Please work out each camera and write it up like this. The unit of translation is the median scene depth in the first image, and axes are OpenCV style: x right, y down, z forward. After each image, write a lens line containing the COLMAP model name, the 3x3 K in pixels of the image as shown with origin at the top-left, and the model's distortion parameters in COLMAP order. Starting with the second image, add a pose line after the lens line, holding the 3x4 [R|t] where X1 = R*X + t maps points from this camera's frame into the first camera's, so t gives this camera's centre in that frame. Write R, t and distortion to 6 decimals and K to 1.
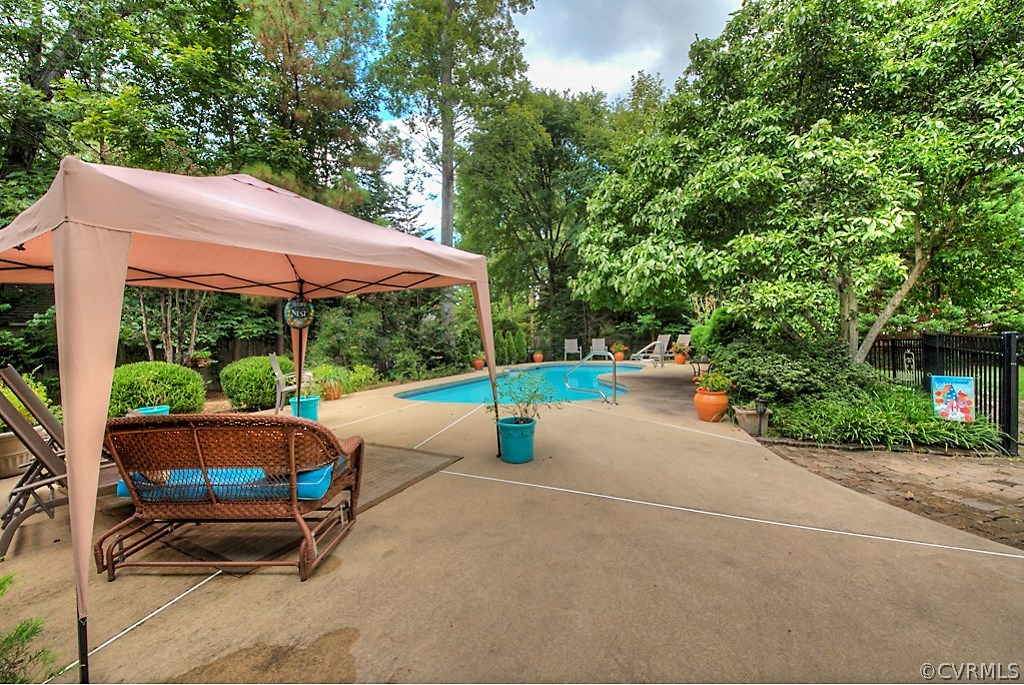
lens RADIAL K [[411.2, 0, 512.3], [0, 411.2, 338.5], [0, 0, 1]] dist [-0.016195, -0.001986]
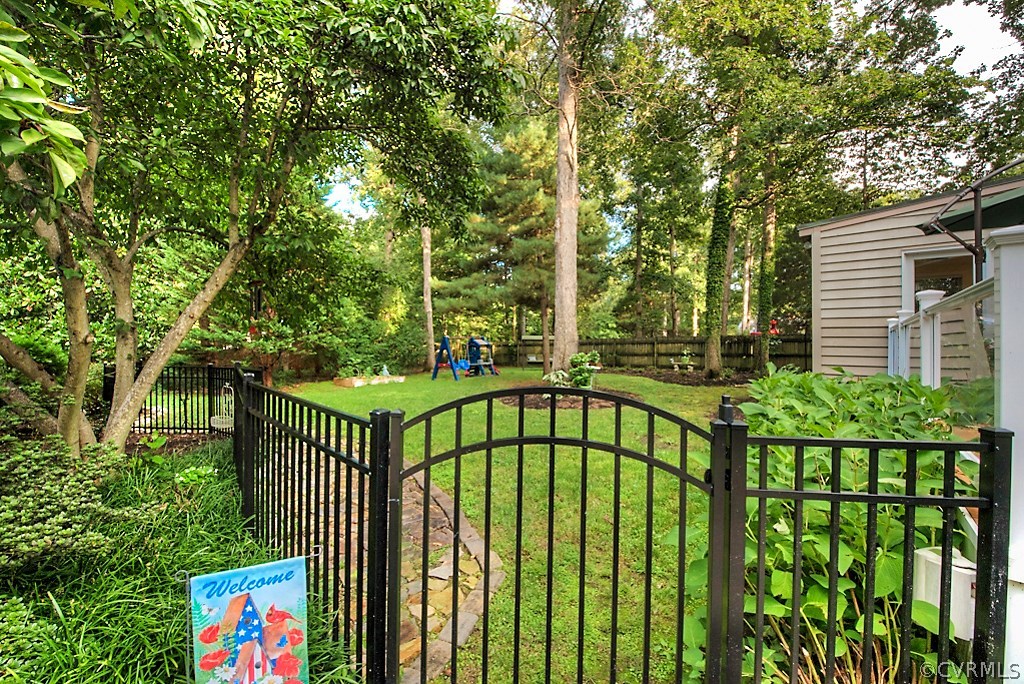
lens RADIAL K [[411.2, 0, 517.1], [0, 411.2, 341.2], [0, 0, 1]] dist [-0.016195, -0.001986]
pose [[0.221309, 0.027521, 0.974815, 0.639436], [-0.009604, 0.999615, -0.026041, -0.049354], [-0.975156, -0.003599, 0.221488, 0.564350]]
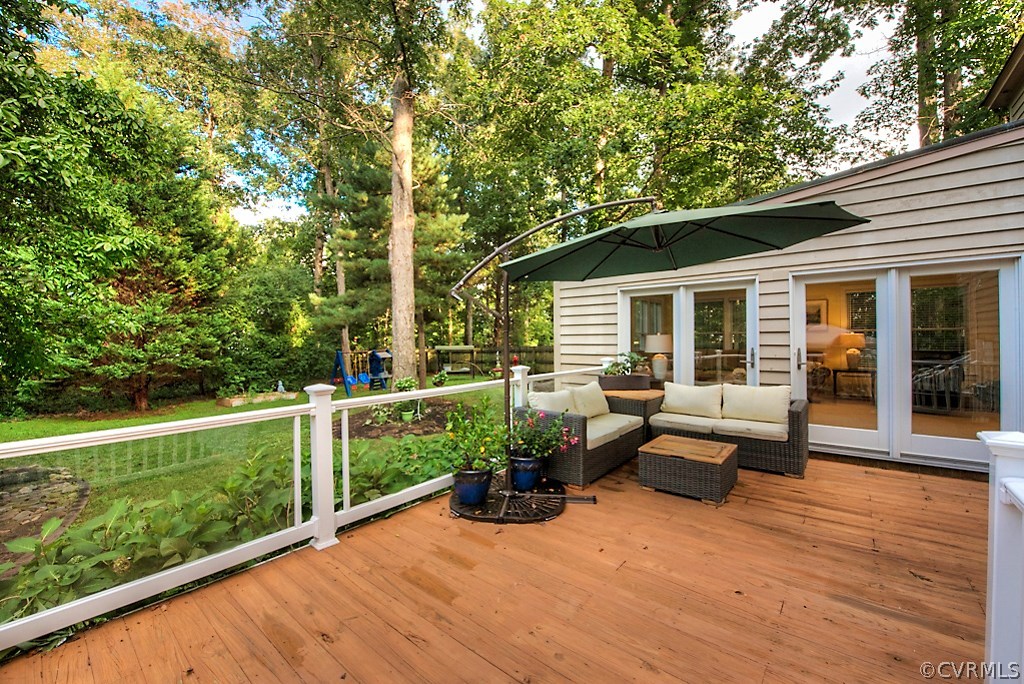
lens RADIAL K [[411.2, 0, 514.2], [0, 411.2, 337.7], [0, 0, 1]] dist [-0.016195, -0.001986]
pose [[0.202088, 0.020681, 0.979149, 0.856378], [0.006189, 0.999730, -0.022393, -0.194134], [-0.979348, 0.010585, 0.201905, -0.120779]]
